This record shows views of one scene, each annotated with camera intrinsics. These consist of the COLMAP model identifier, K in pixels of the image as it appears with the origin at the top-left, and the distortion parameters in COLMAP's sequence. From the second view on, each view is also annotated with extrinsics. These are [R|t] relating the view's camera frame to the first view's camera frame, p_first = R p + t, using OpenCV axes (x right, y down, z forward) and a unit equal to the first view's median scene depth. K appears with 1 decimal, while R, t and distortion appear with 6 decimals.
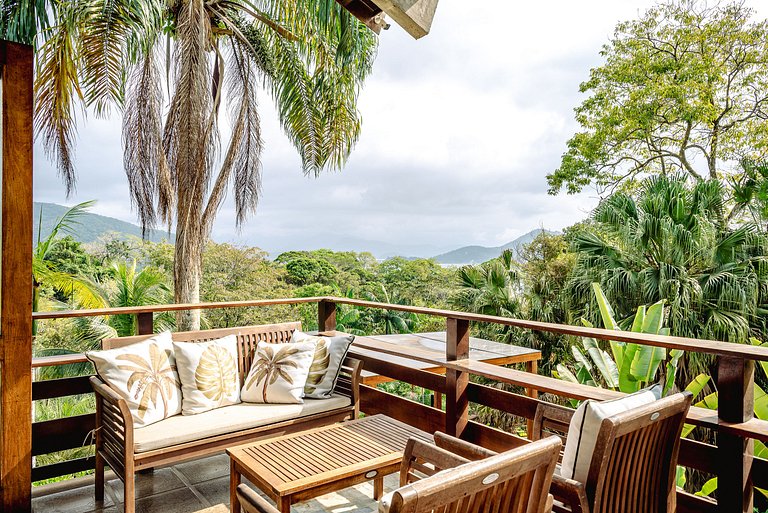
lens RADIAL K [[526.3, 0, 387.8], [0, 526.3, 257.2], [0, 0, 1]] dist [0.002306, 0.005554]
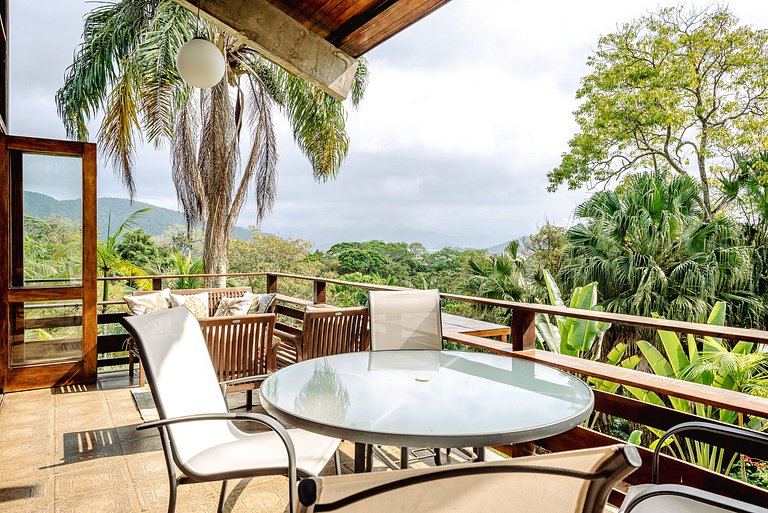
lens RADIAL K [[511.0, 0, 384.5], [0, 511.0, 249.2], [0, 0, 1]] dist [0.000607, 0.002944]
pose [[0.995342, -0.002435, -0.096381, 0.091948], [0.002593, 0.999996, 0.001507, 0.000735], [0.096377, -0.001750, 0.995343, -0.126499]]
